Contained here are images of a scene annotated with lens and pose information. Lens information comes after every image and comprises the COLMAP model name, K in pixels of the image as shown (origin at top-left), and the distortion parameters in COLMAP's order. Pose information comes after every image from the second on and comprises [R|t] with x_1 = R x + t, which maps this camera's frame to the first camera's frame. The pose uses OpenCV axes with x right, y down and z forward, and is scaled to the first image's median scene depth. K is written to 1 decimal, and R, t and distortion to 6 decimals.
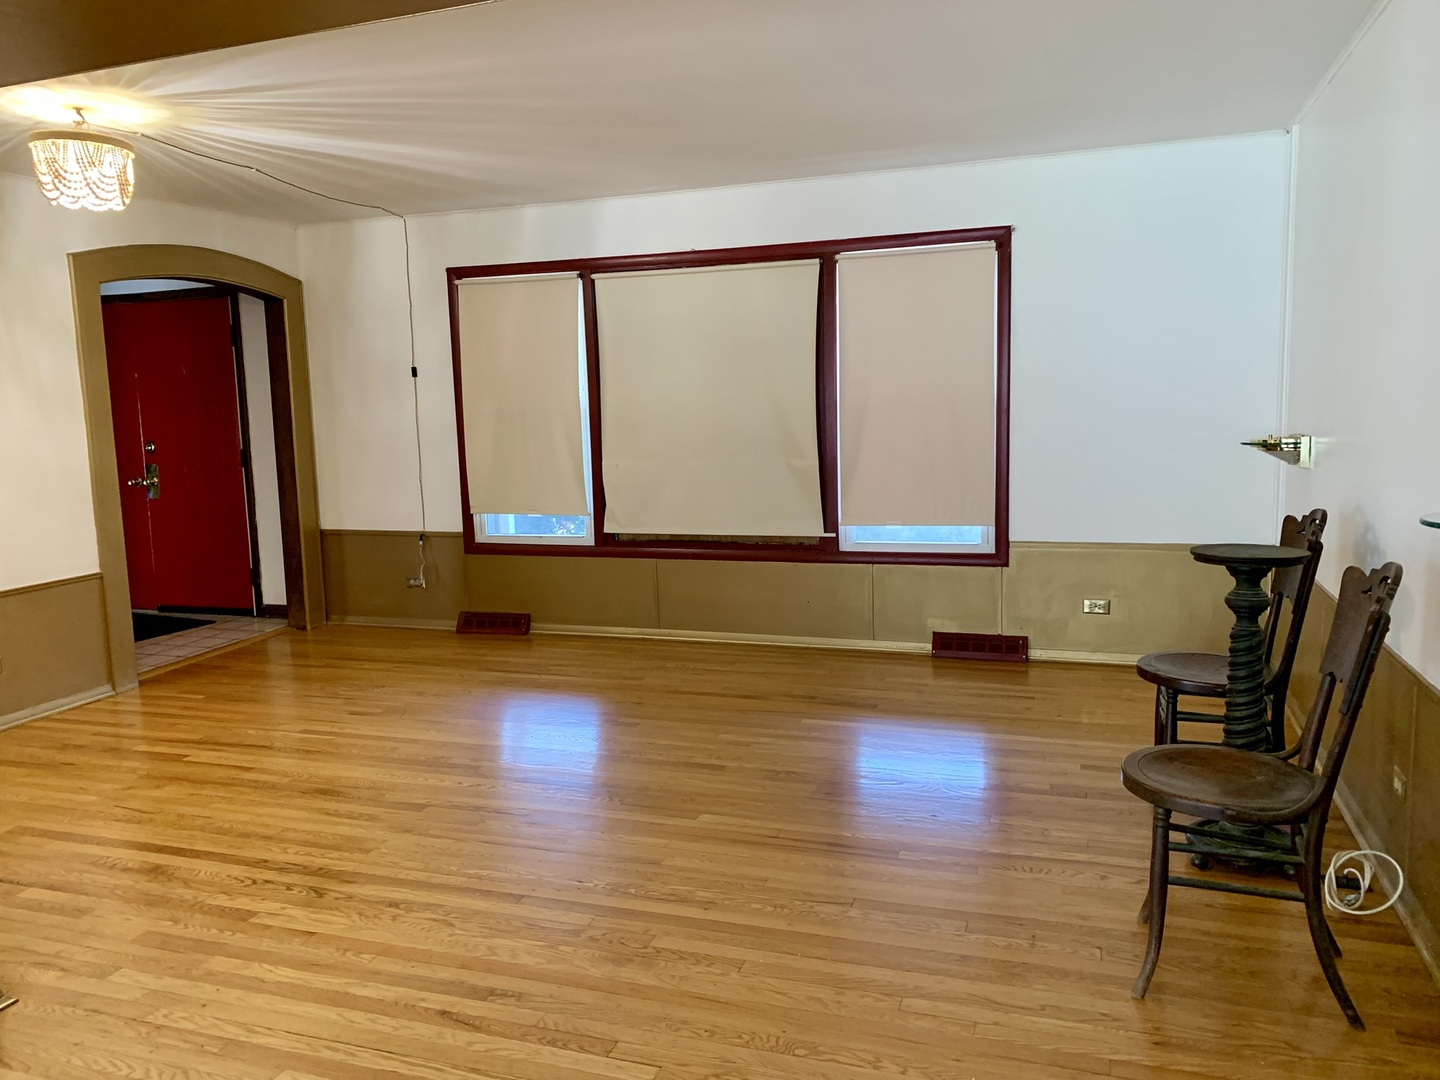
lens RADIAL K [[1098.3, 0, 719.6], [0, 1098.3, 534.4], [0, 0, 1]] dist [0.052575, -0.065998]
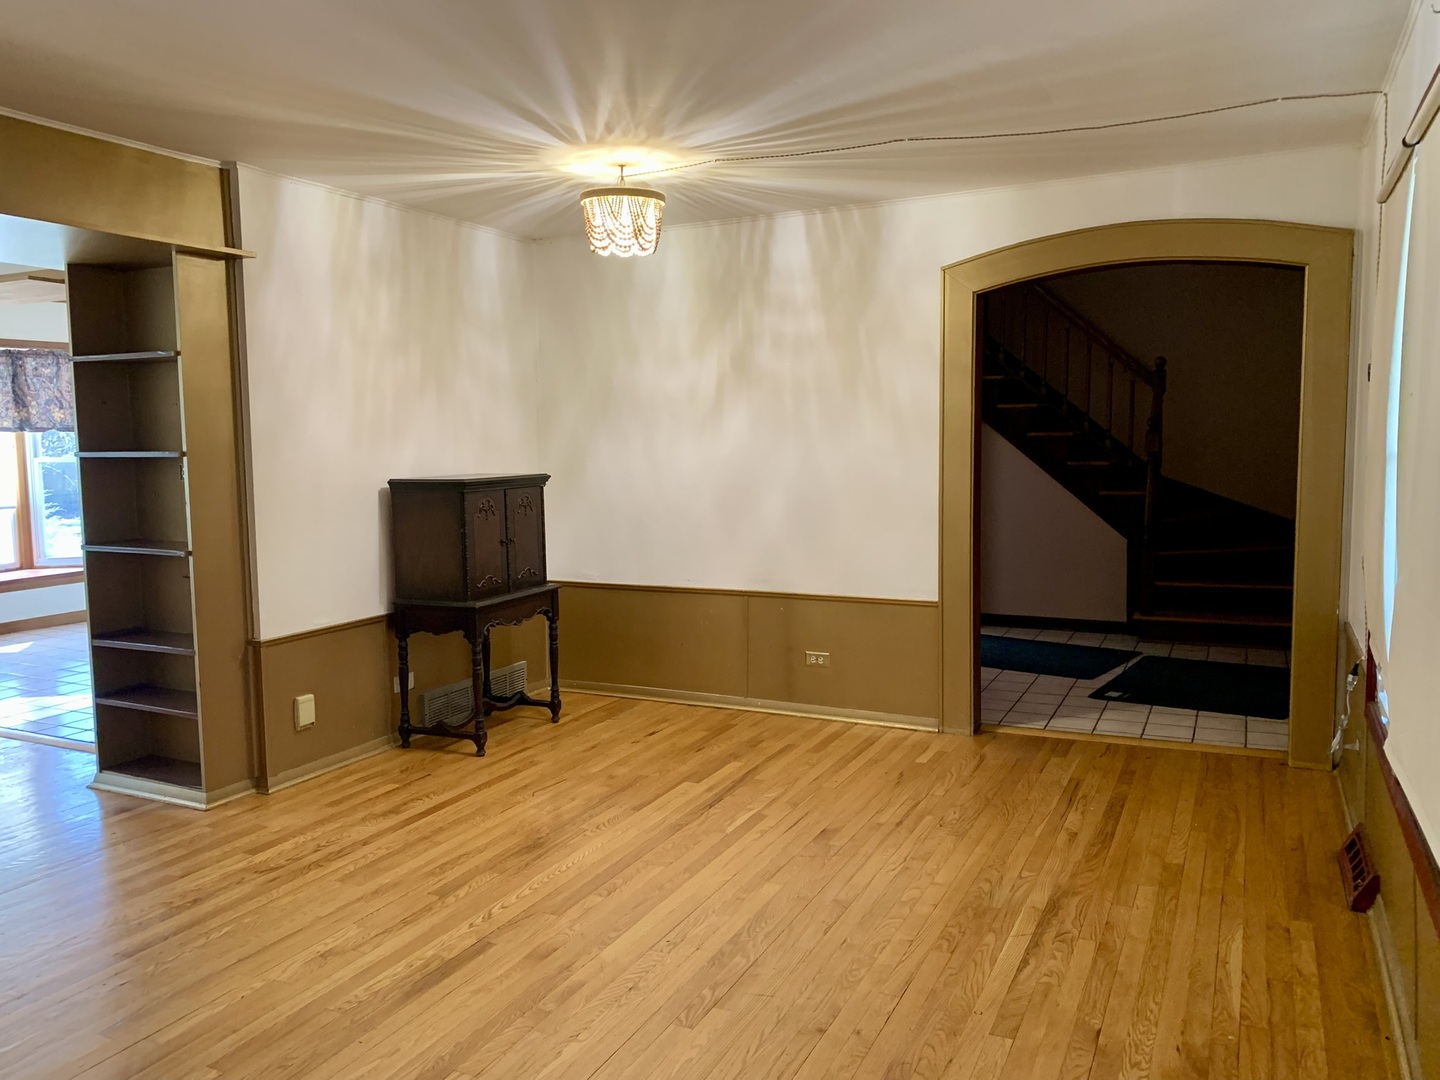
lens RADIAL K [[1098.3, 0, 704.6], [0, 1098.3, 540.6], [0, 0, 1]] dist [0.052575, -0.065998]
pose [[-0.127437, 0.130613, -0.983209, 0.547589], [-0.109573, 0.983370, 0.144837, -0.186813], [0.985776, 0.126191, -0.111006, 1.284090]]
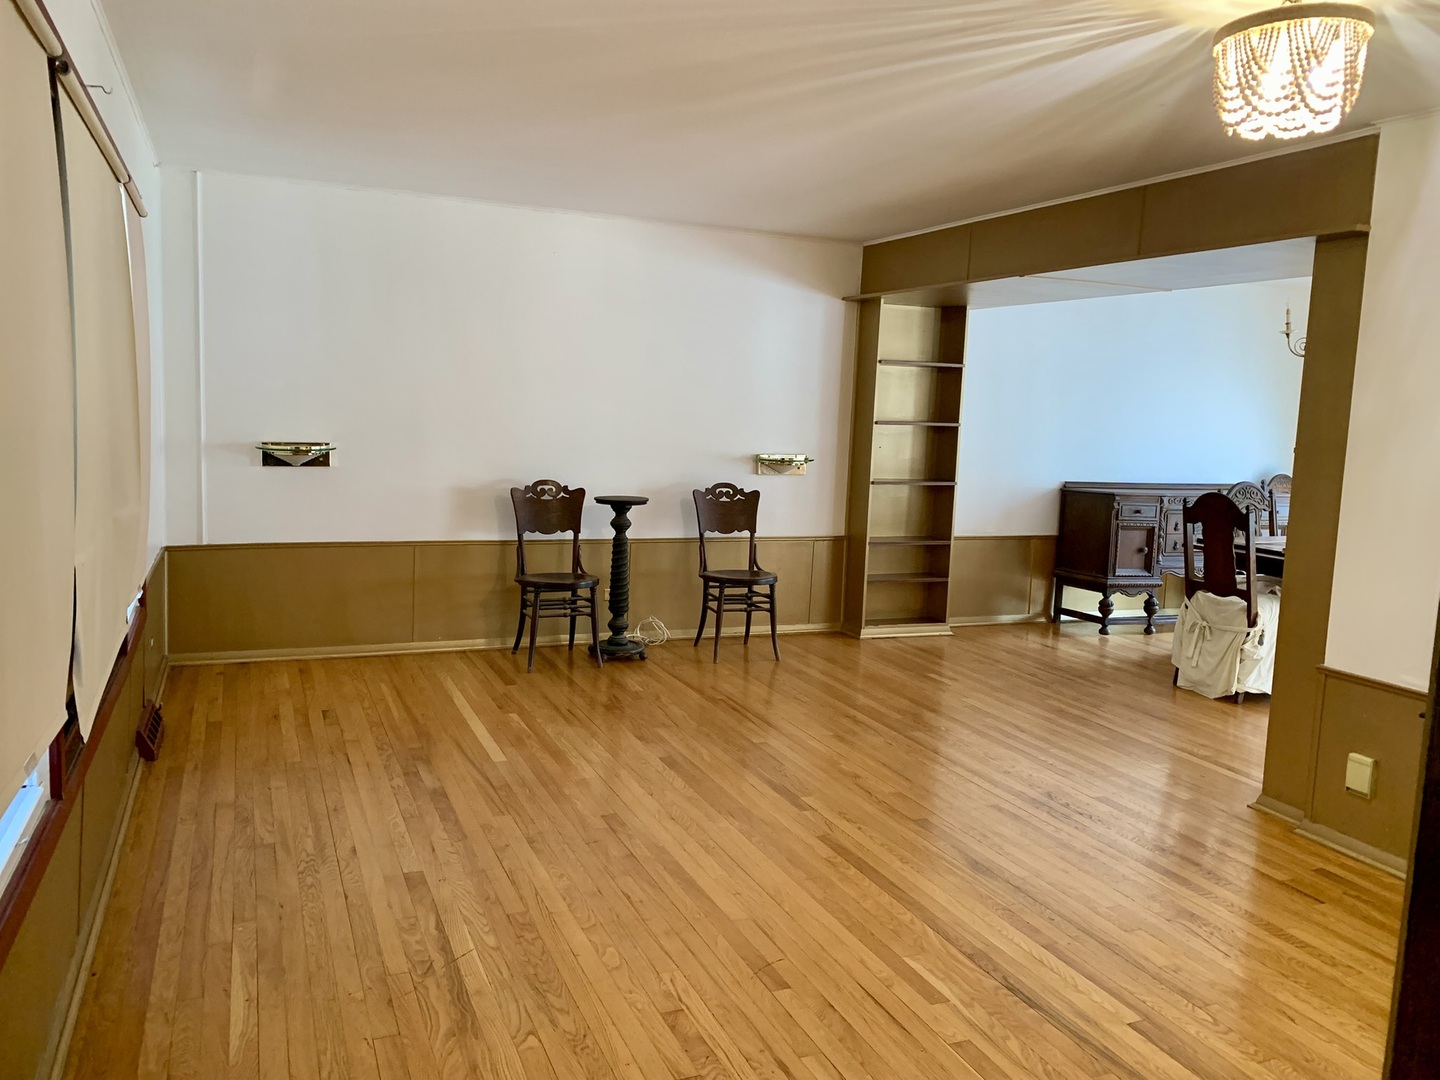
lens RADIAL K [[1098.3, 0, 714.7], [0, 1098.3, 544.1], [0, 0, 1]] dist [0.052575, -0.065998]
pose [[-0.672889, -0.090370, 0.734202, -0.873402], [0.074050, 0.979296, 0.188404, -0.210252], [-0.736028, 0.181143, -0.652266, 1.770931]]
